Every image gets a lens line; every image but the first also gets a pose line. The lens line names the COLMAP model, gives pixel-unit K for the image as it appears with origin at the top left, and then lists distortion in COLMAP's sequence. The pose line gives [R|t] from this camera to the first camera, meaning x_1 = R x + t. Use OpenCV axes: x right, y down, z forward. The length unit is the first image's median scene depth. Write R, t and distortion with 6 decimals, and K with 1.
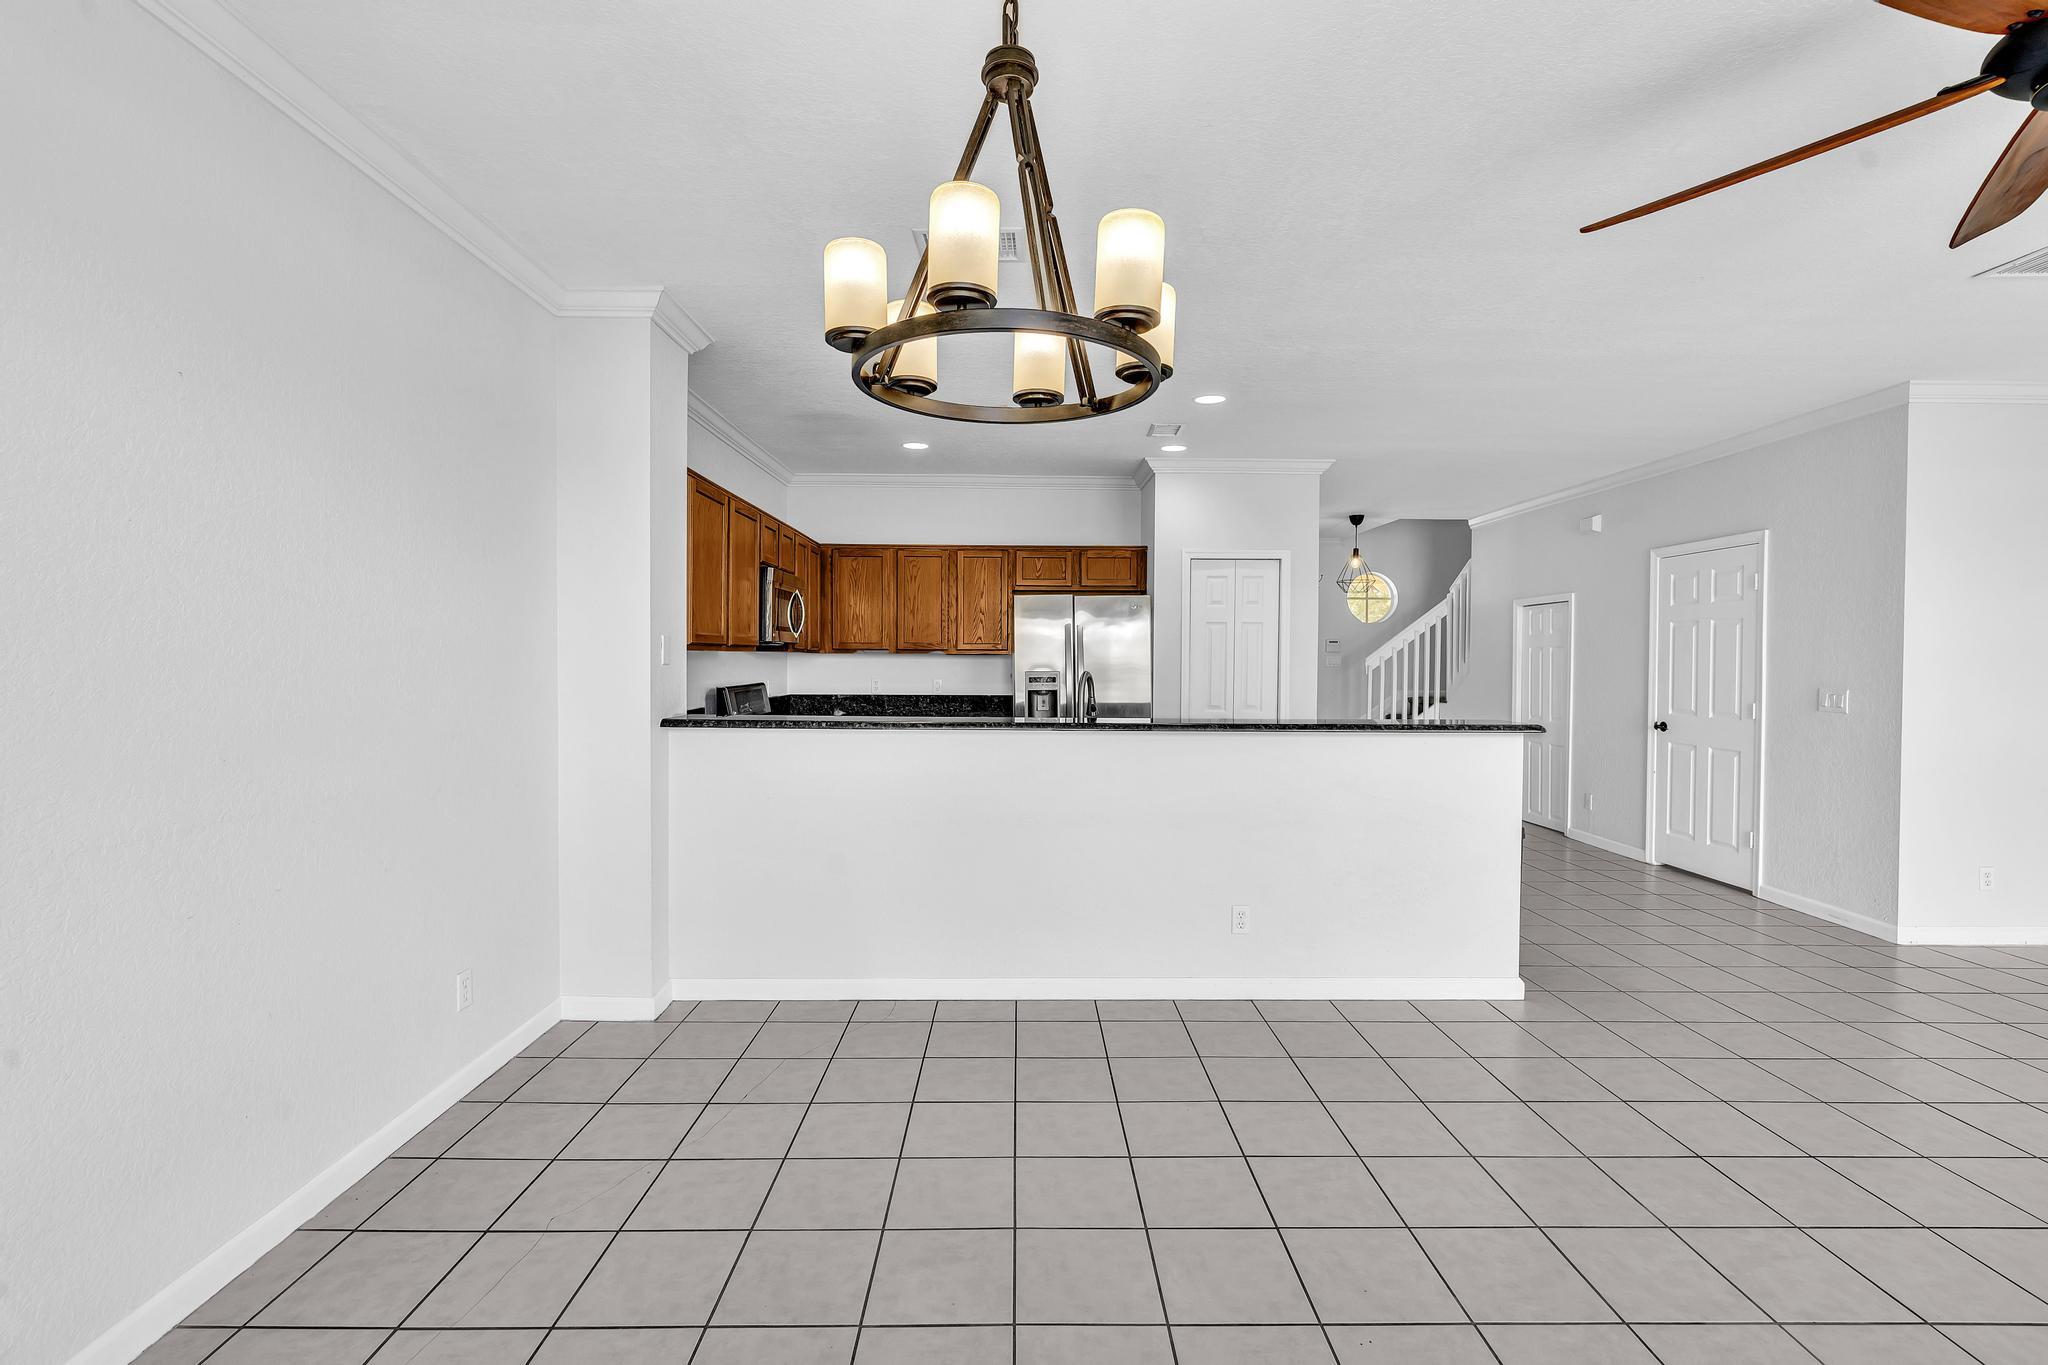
lens RADIAL K [[912.5, 0, 1023.4], [0, 912.5, 672.5], [0, 0, 1]] dist [-0.006327, 0.001776]
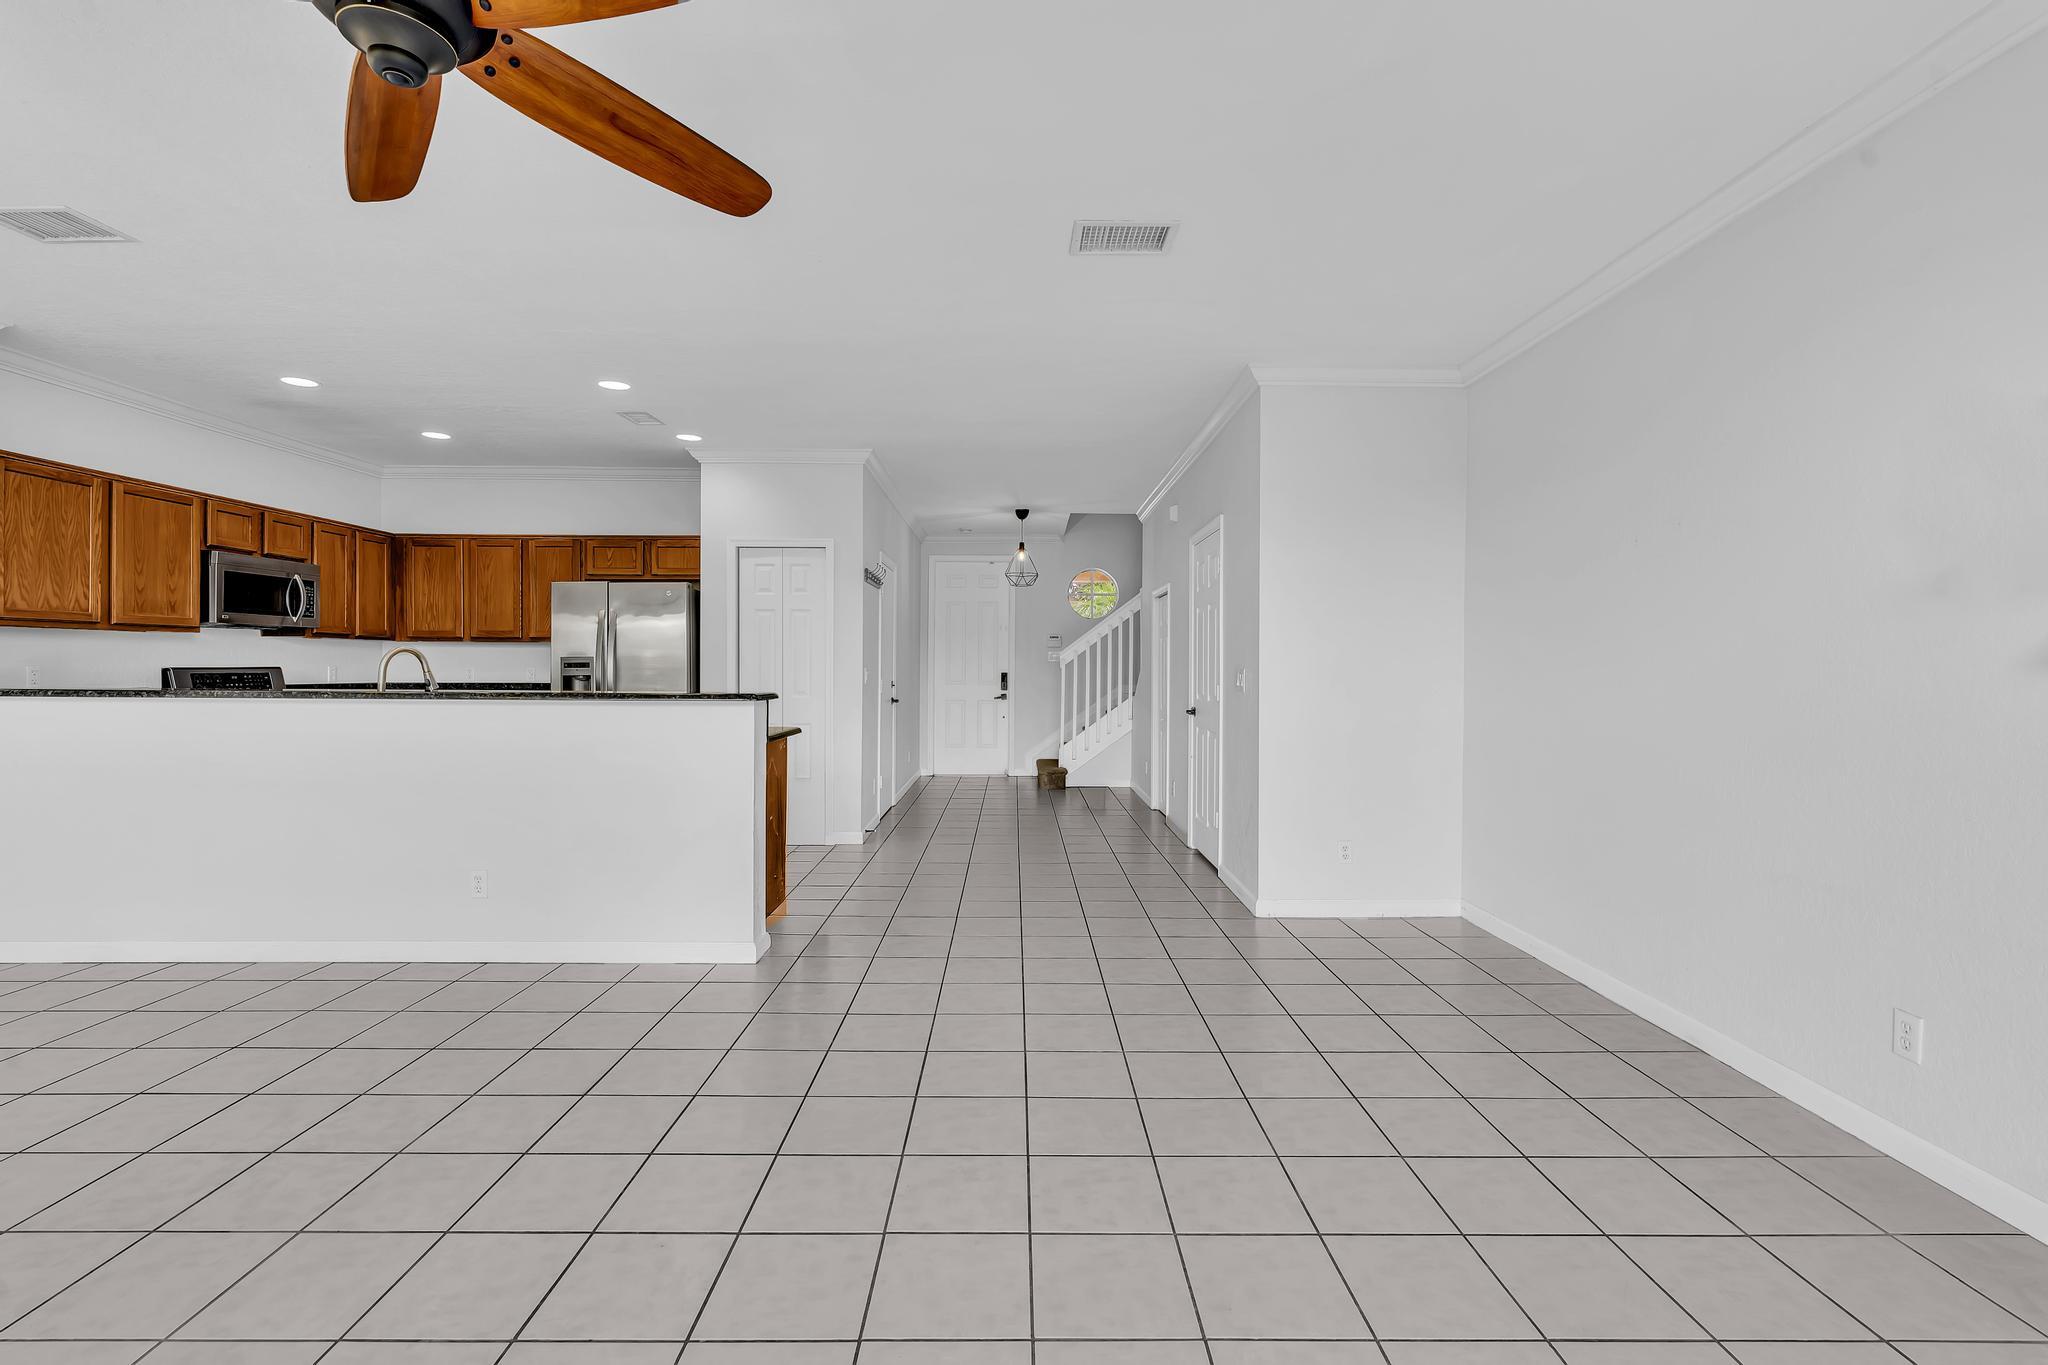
lens RADIAL K [[912.5, 0, 1023.4], [0, 912.5, 672.5], [0, 0, 1]] dist [-0.006327, 0.001776]
pose [[1.000000, -0.000234, -0.000397, 0.479412], [0.000230, 0.999939, -0.011040, 0.025315], [0.000400, 0.011040, 0.999939, -0.014480]]
